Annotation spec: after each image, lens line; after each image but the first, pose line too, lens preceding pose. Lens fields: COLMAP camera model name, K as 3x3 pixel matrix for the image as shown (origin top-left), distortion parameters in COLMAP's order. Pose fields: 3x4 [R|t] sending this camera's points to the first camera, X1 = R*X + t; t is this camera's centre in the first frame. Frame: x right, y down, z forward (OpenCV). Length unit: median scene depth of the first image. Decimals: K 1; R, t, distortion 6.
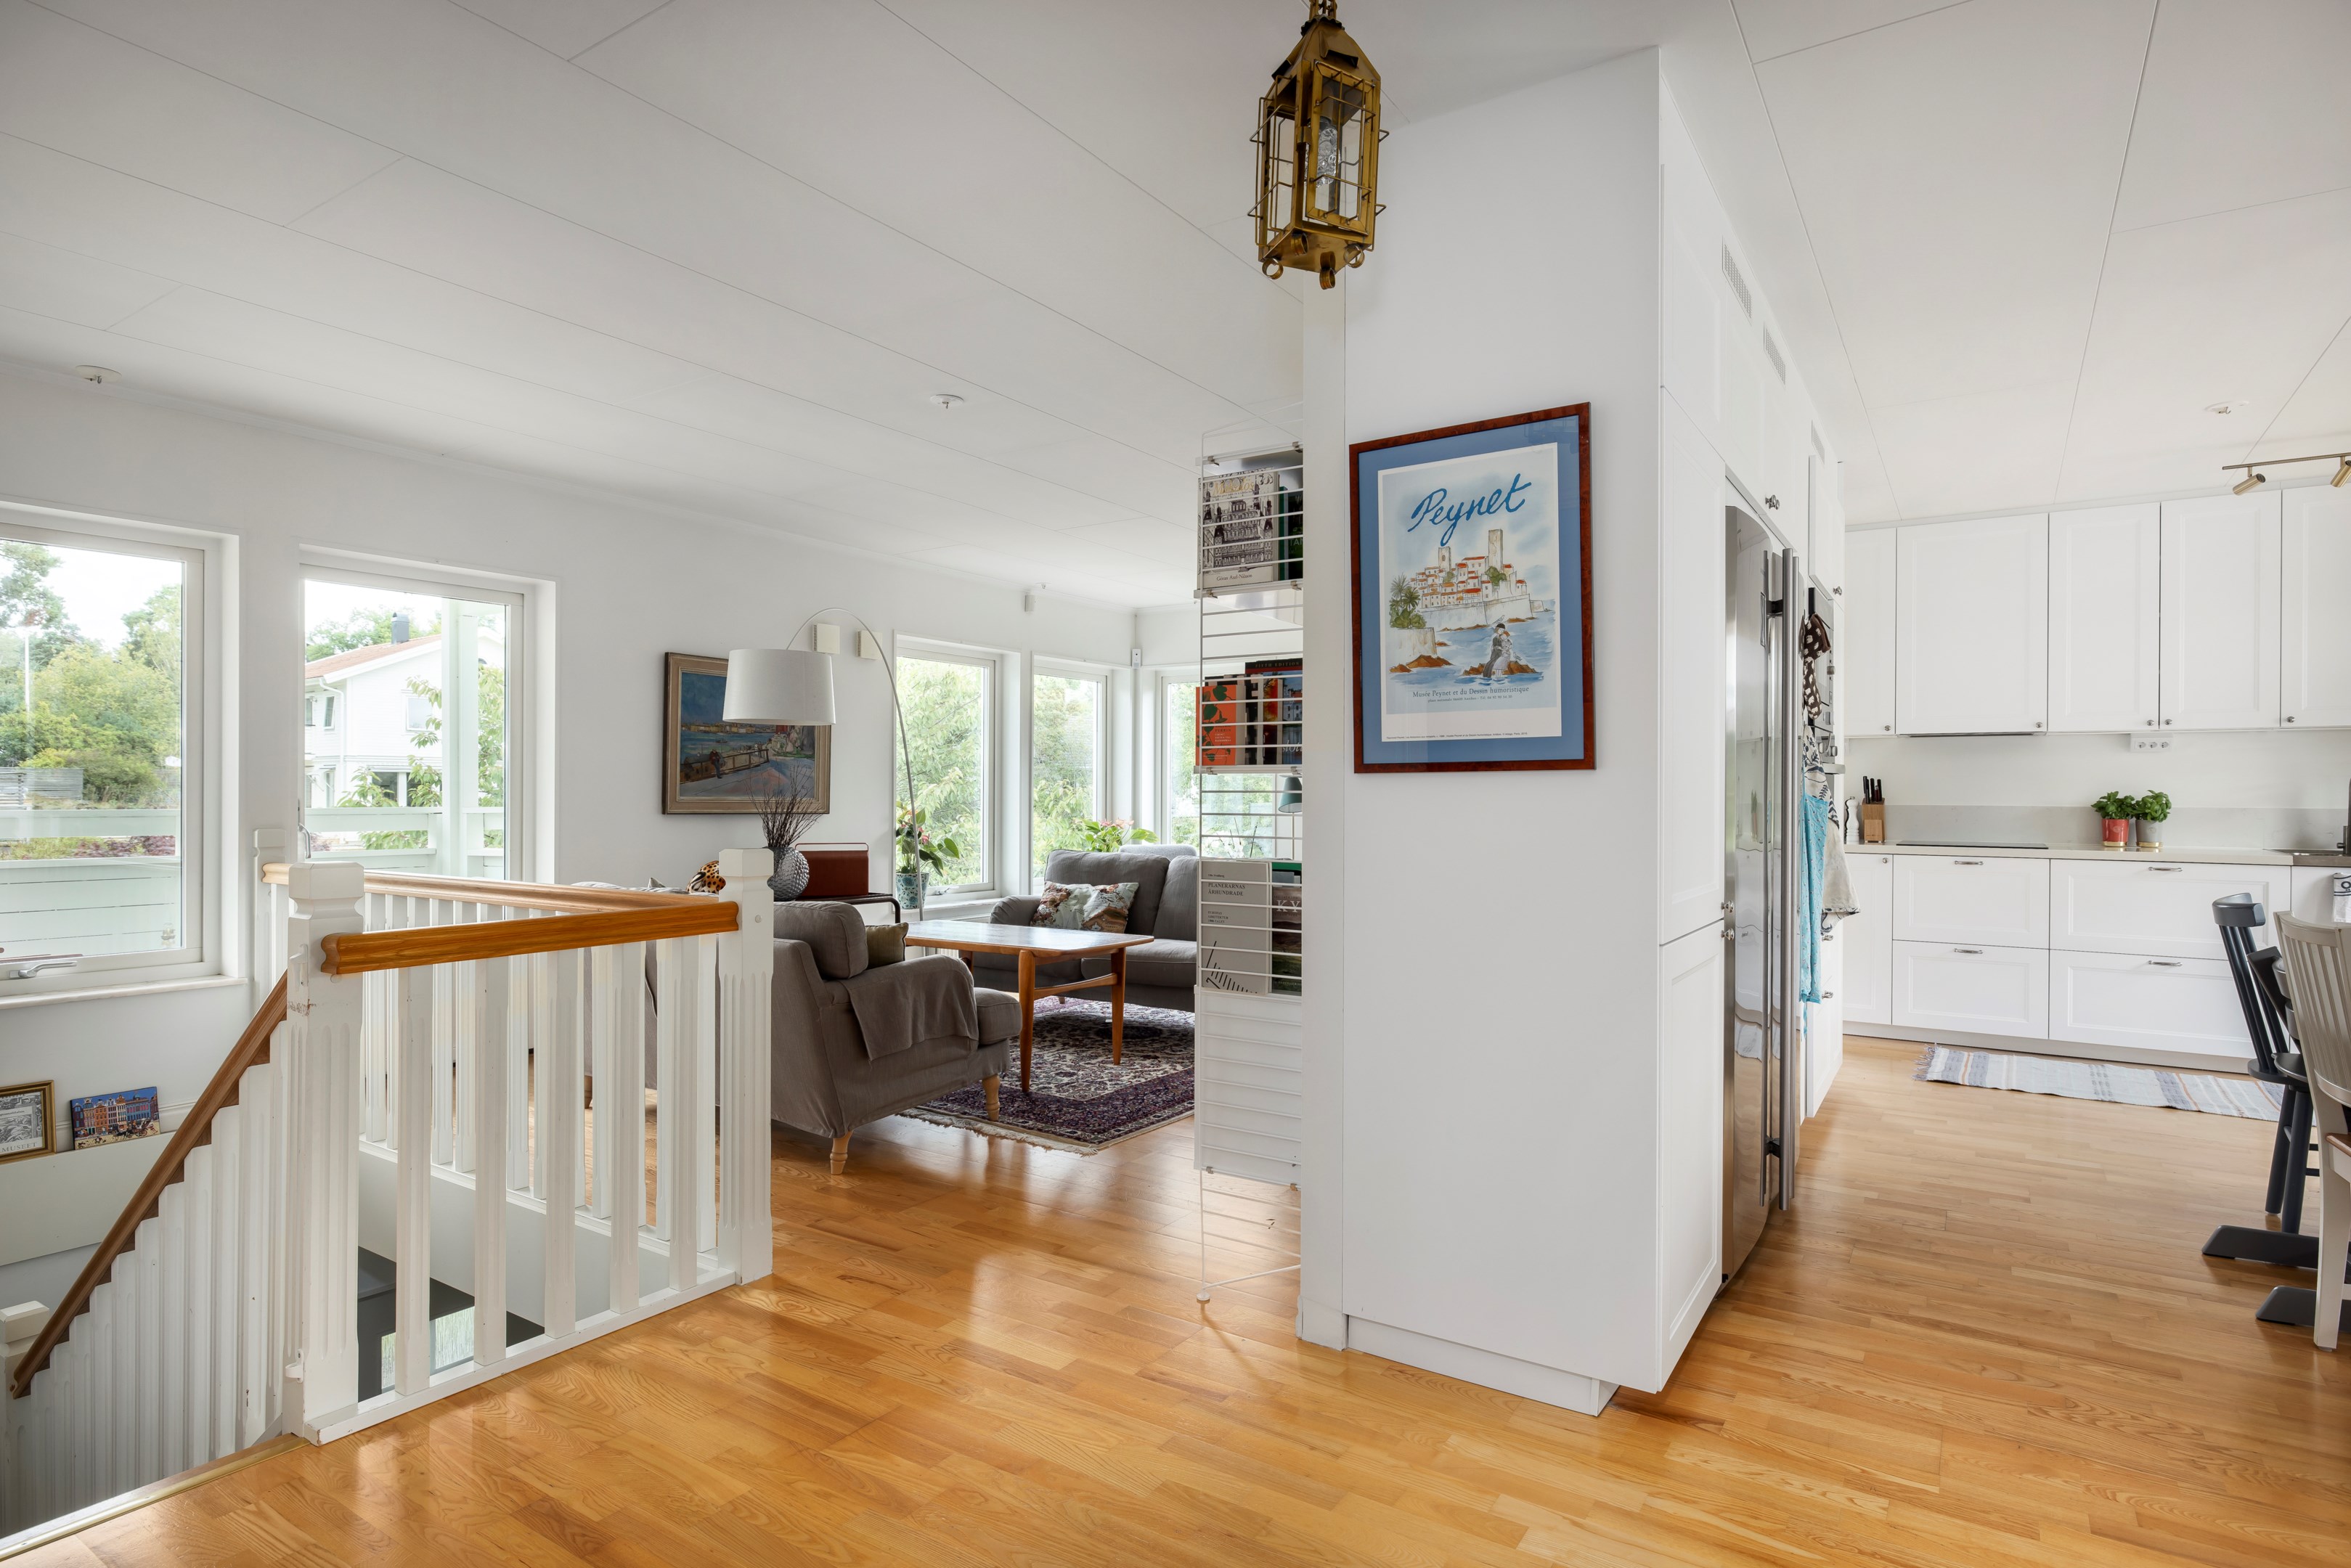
lens RADIAL K [[1263.6, 0, 1178.4], [0, 1263.6, 789.7], [0, 0, 1]] dist [0.006695, 0.001556]
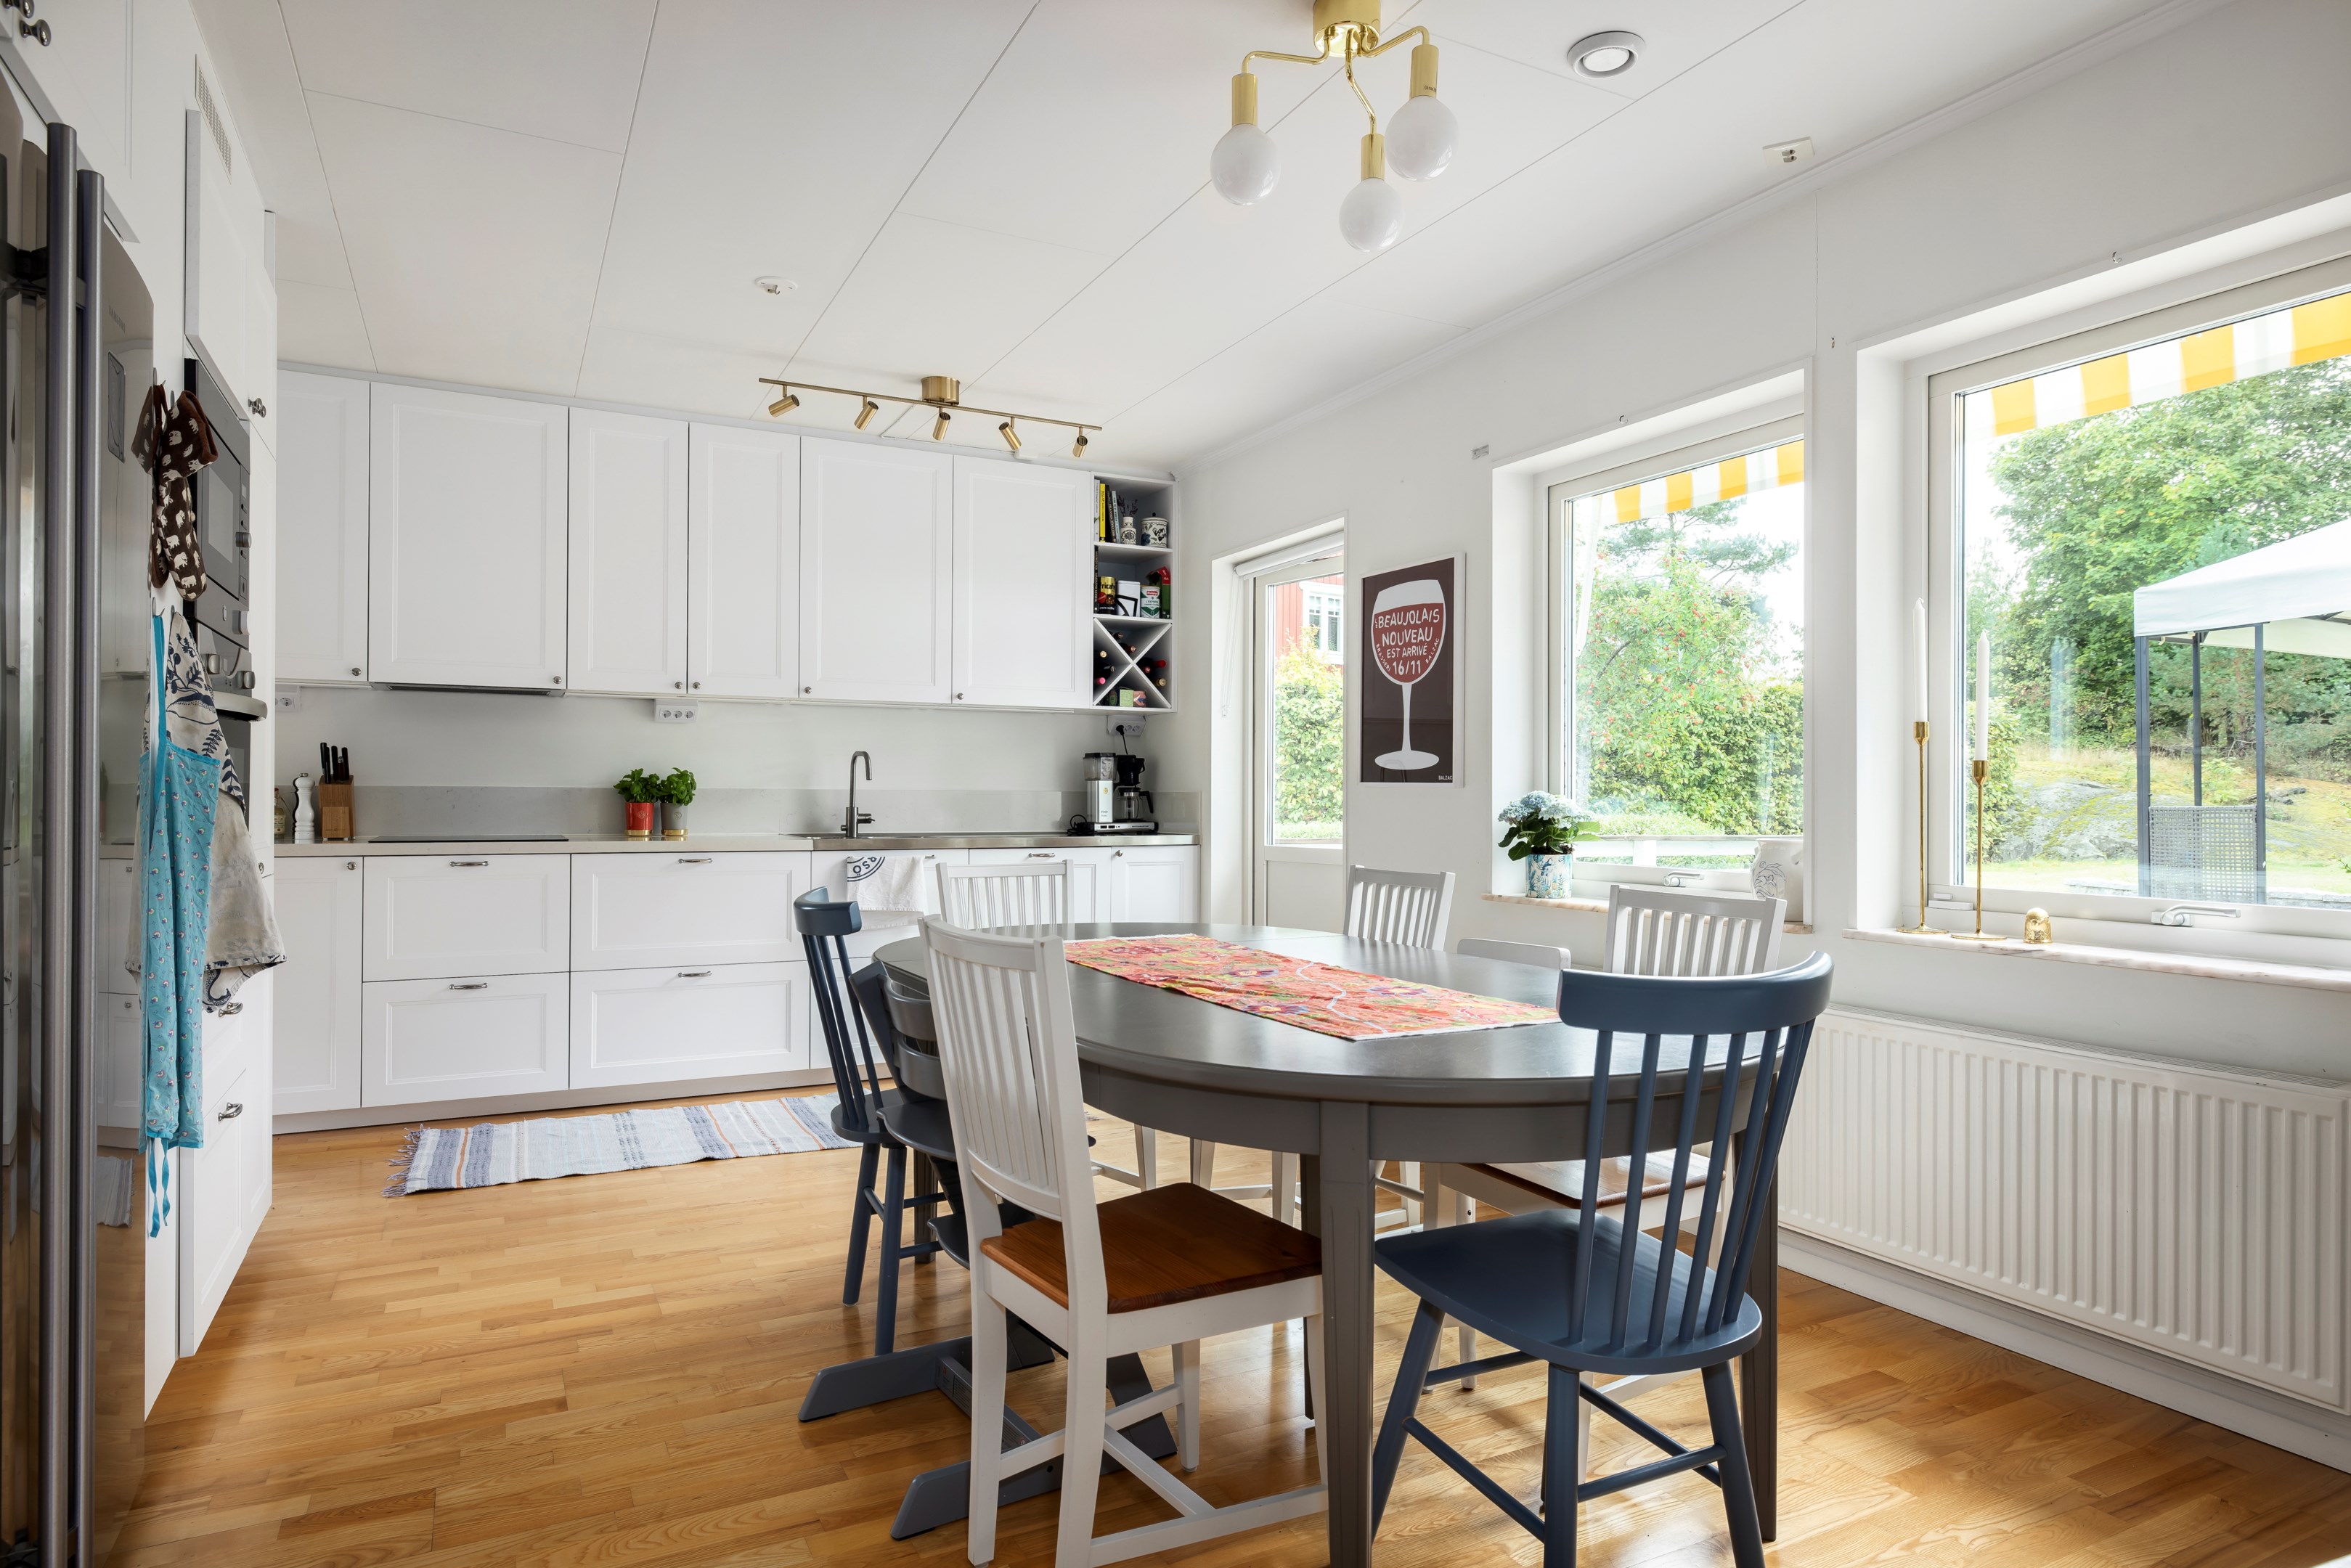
lens RADIAL K [[1342.0, 0, 1179.9], [0, 1342.0, 791.2], [0, 0, 1]] dist [0.004359, 0.000367]
pose [[0.499348, 0.002537, 0.866398, 0.173719], [-0.004065, 0.999992, -0.000586, 0.016233], [-0.866392, -0.003230, 0.499354, 0.285260]]
